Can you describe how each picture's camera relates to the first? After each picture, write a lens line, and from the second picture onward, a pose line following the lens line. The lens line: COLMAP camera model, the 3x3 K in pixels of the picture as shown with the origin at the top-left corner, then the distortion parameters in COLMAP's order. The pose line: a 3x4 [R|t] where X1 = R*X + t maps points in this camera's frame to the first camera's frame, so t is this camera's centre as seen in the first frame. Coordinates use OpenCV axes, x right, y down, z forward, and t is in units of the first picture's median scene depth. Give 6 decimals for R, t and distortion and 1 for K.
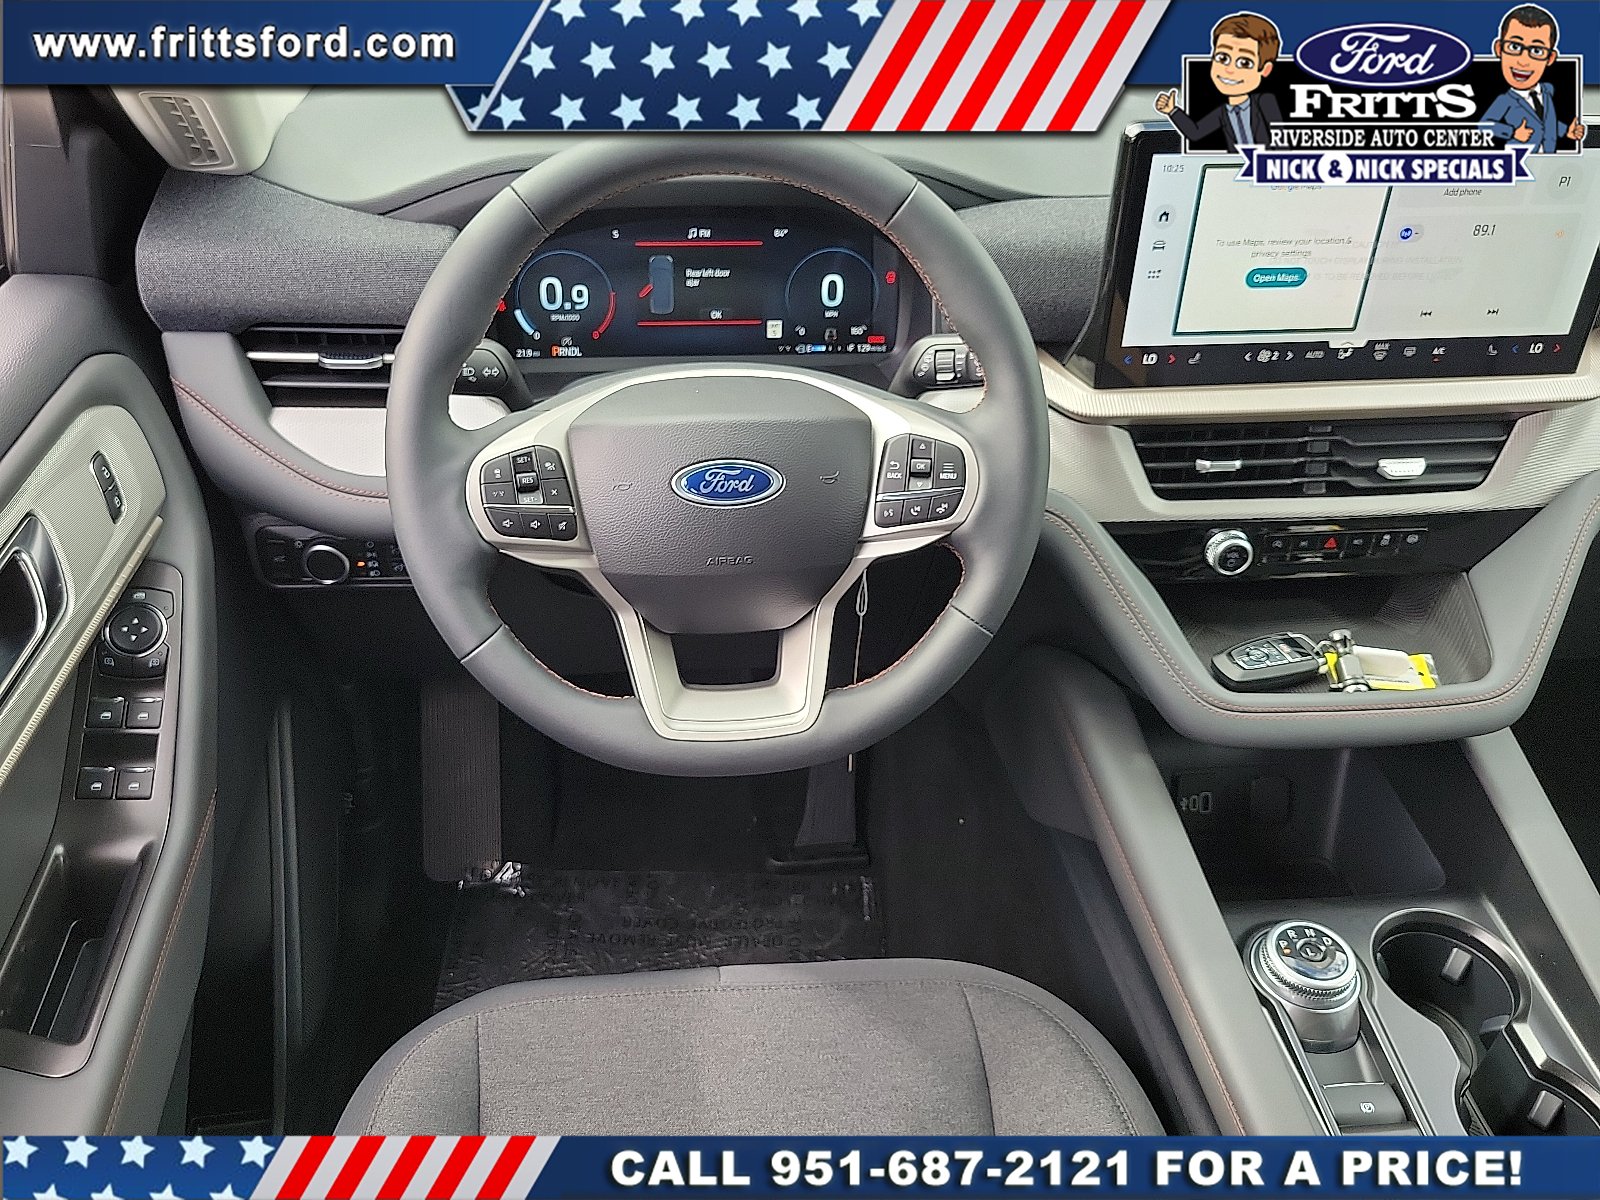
lens RADIAL K [[1418.2, 0, 797.3], [0, 1418.2, 584.8], [0, 0, 1]] dist [0.065791, -0.006849]
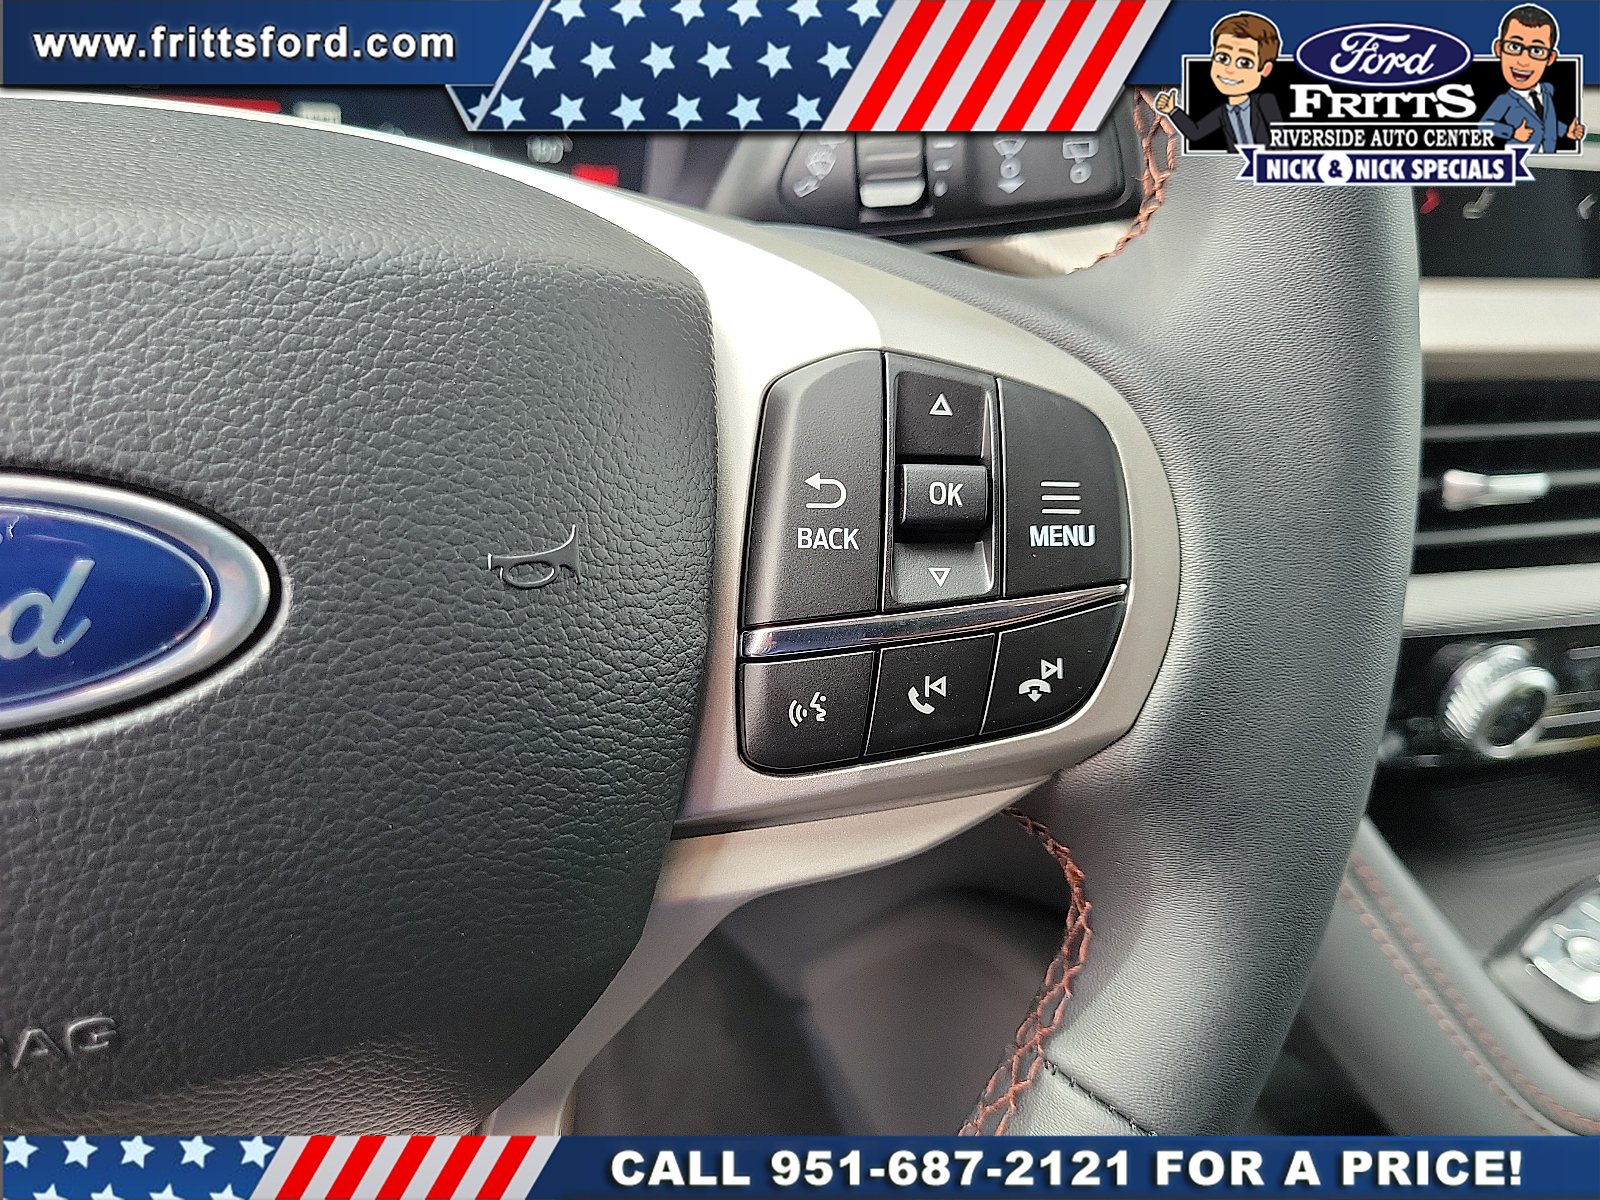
lens RADIAL K [[1471.8, 0, 800.0], [0, 1471.8, 600.0], [0, 0, 1]] dist [0.005085, 0.003725]
pose [[0.965576, -0.035700, 0.257660, 0.004240], [0.041978, 0.998940, -0.018907, -0.052674], [-0.256711, 0.029072, 0.966051, 0.649023]]
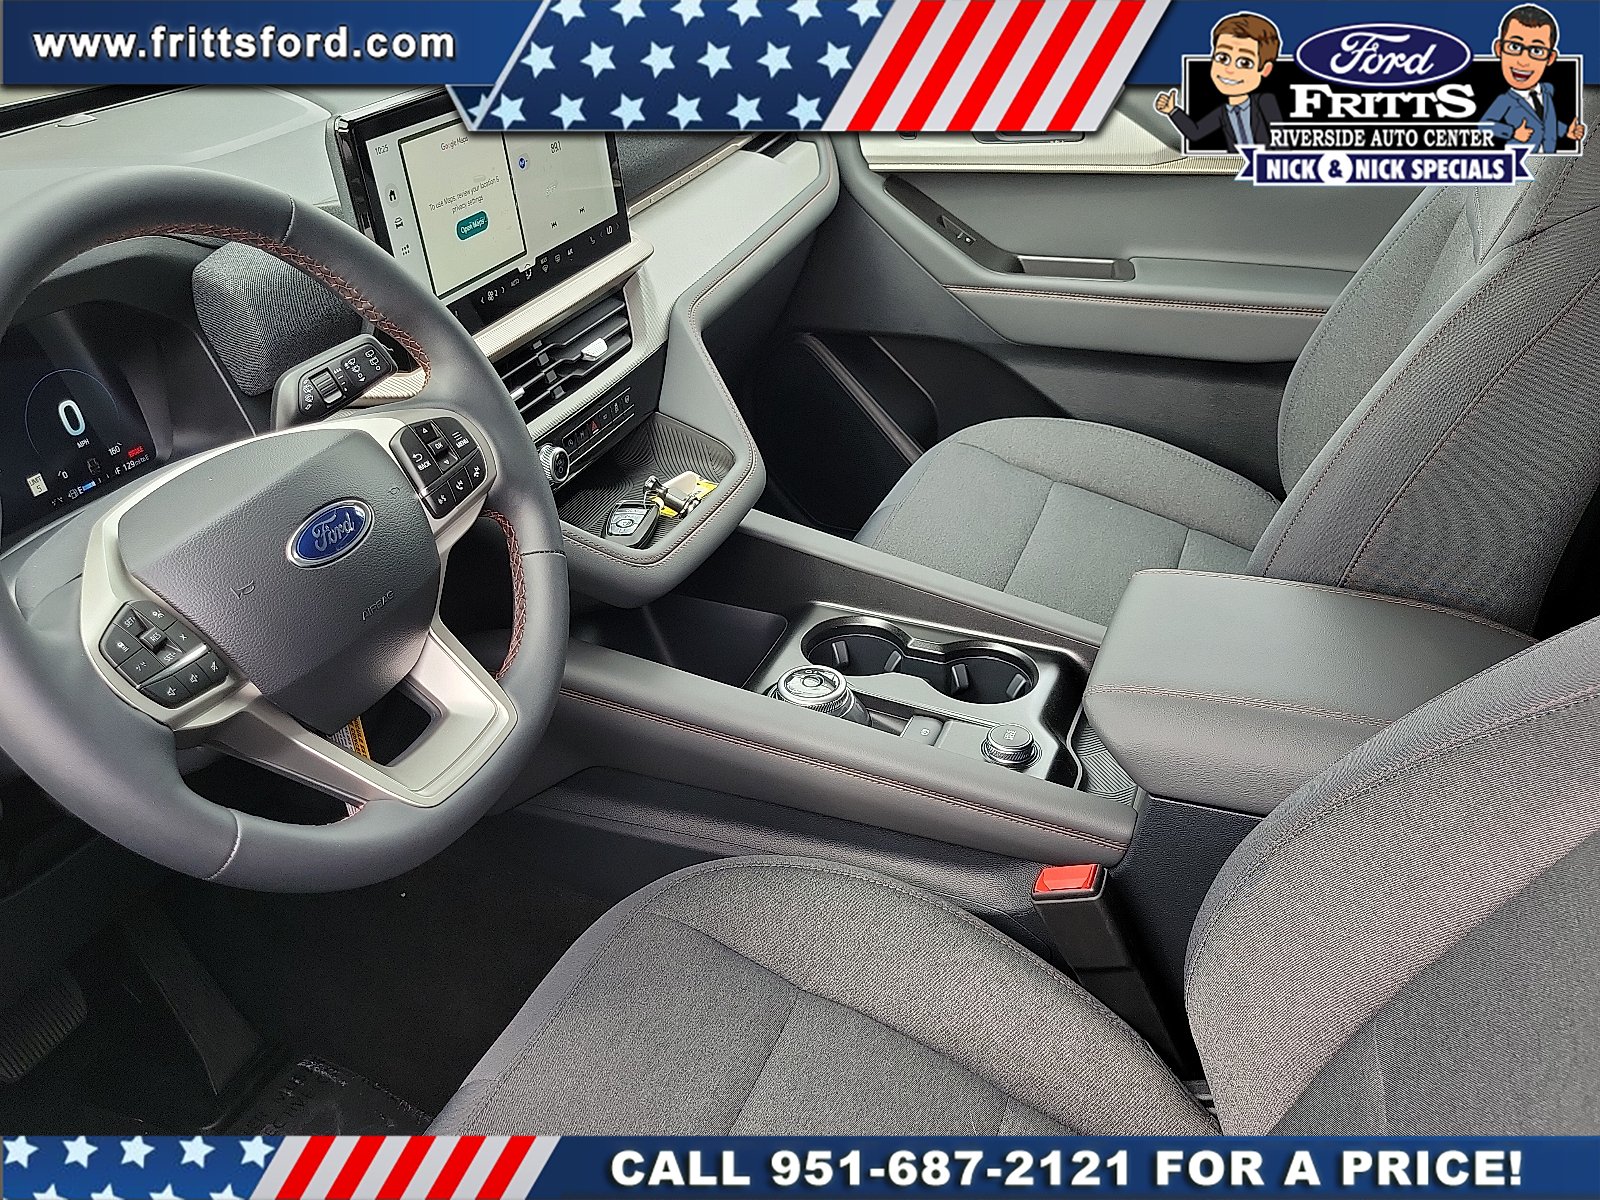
lens RADIAL K [[1418.2, 0, 797.3], [0, 1418.2, 584.8], [0, 0, 1]] dist [0.065791, -0.006849]
pose [[0.477556, -0.476425, 0.738213, -0.486262], [0.556280, 0.814312, 0.165675, -0.023862], [-0.680068, 0.331534, 0.653906, 0.161617]]
